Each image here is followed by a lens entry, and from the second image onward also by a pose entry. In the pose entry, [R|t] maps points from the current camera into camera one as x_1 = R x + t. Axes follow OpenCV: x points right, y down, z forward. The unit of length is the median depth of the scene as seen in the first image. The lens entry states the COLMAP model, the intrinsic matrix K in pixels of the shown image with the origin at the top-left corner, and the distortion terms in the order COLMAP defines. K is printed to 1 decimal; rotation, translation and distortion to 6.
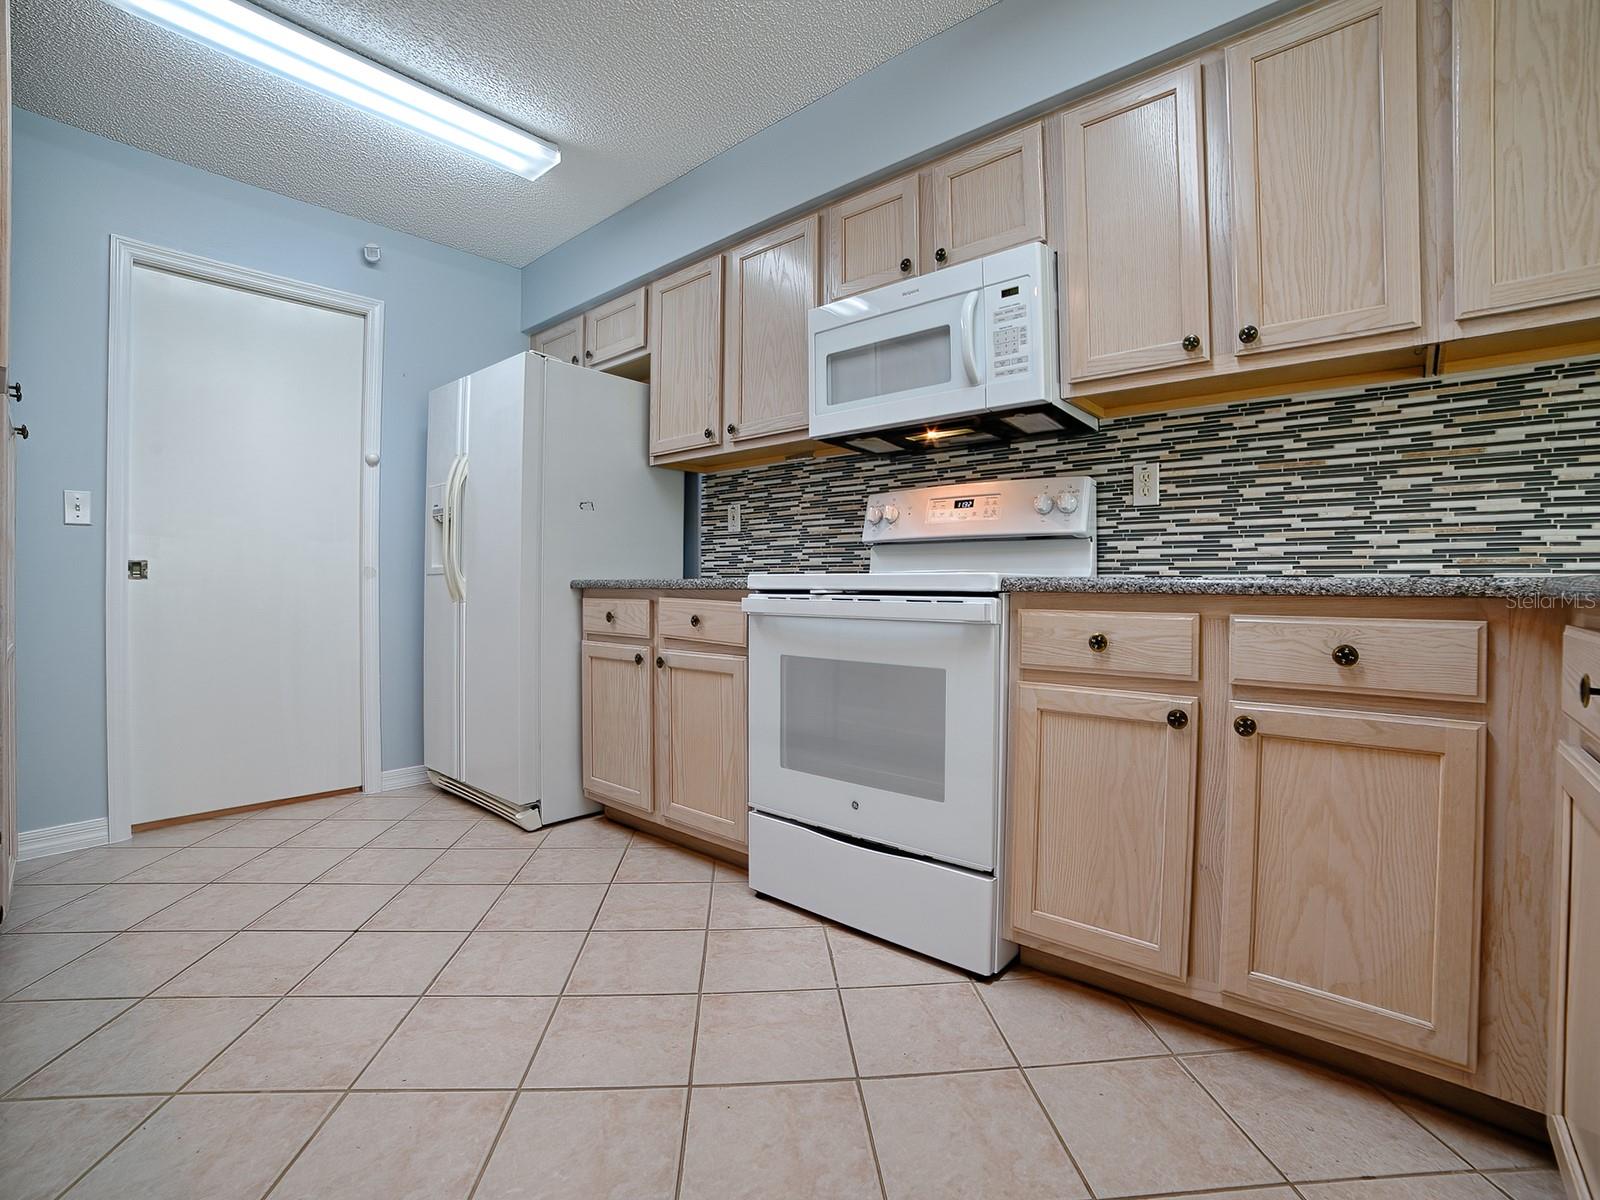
lens RADIAL K [[738.0, 0, 829.0], [0, 738.0, 594.4], [0, 0, 1]] dist [-0.033537, 0.006252]
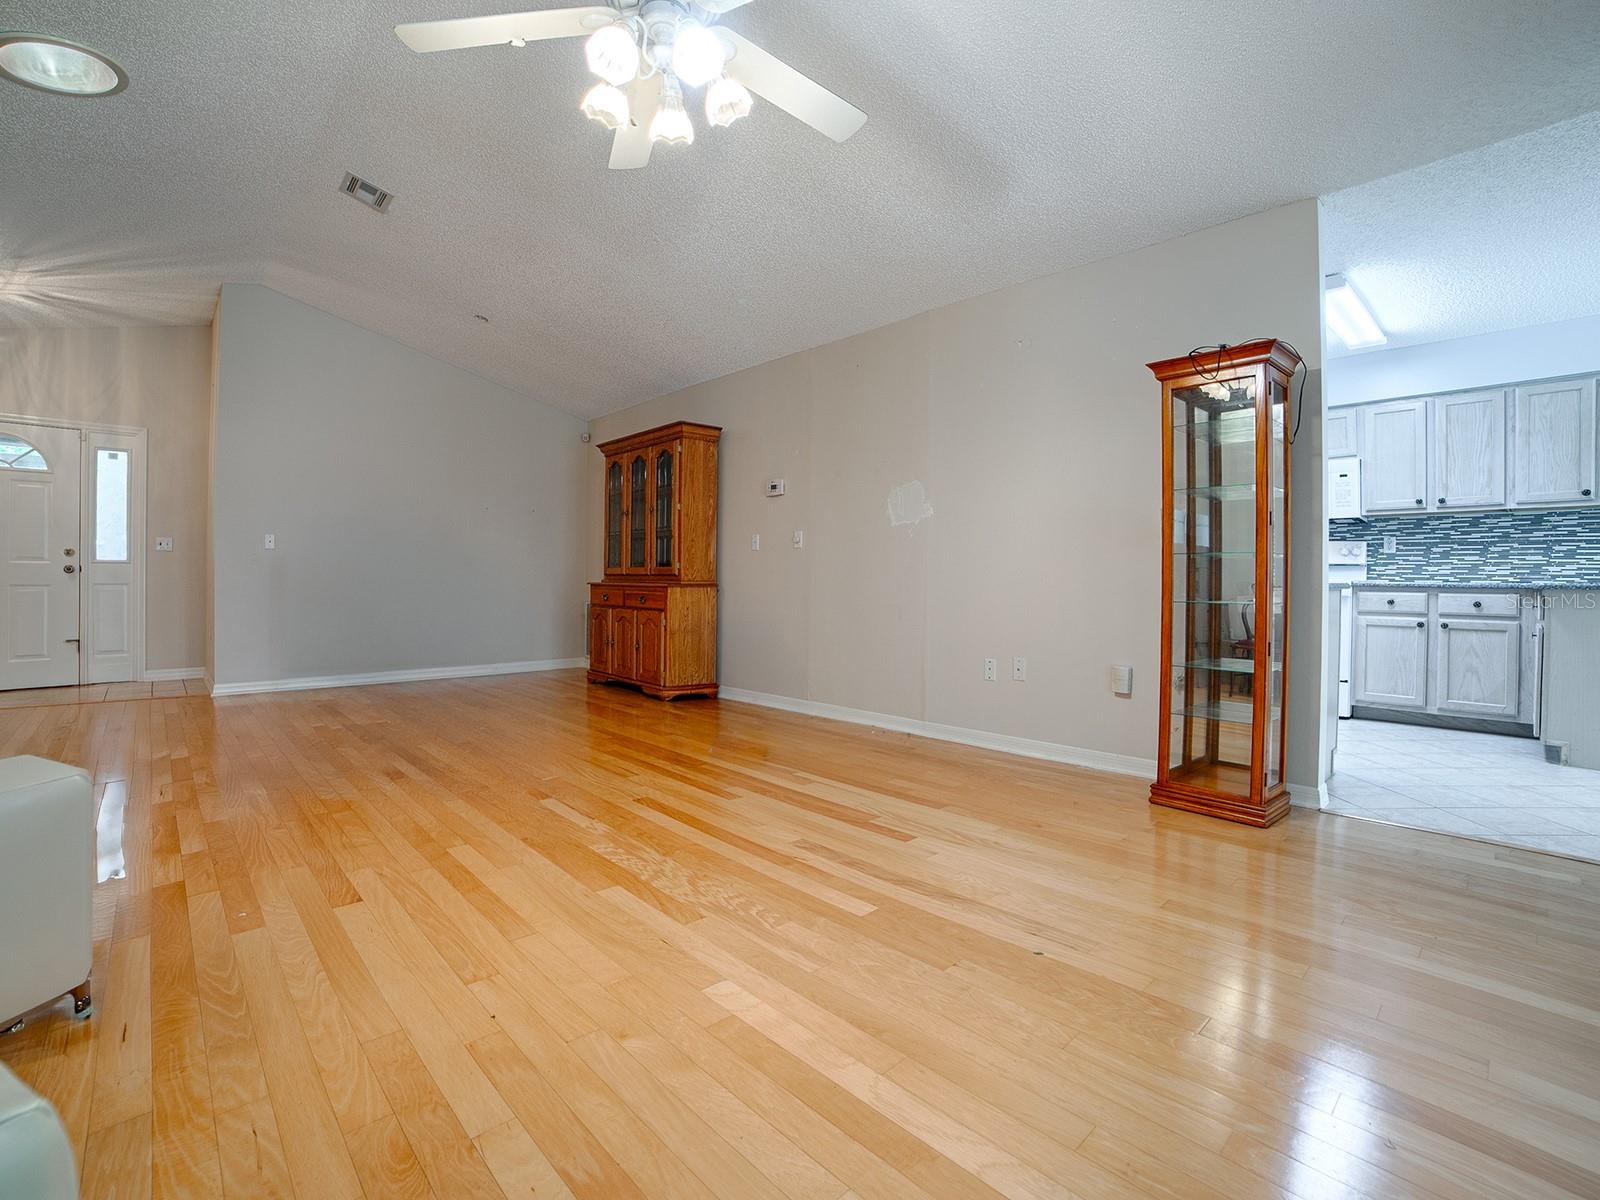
lens RADIAL K [[738.0, 0, 798.7], [0, 738.0, 587.5], [0, 0, 1]] dist [-0.033537, 0.006252]
pose [[0.992689, 0.012723, -0.120025, -1.700977], [-0.013804, 0.999871, -0.008175, 0.060642], [0.119905, 0.009772, 0.992737, -2.273746]]
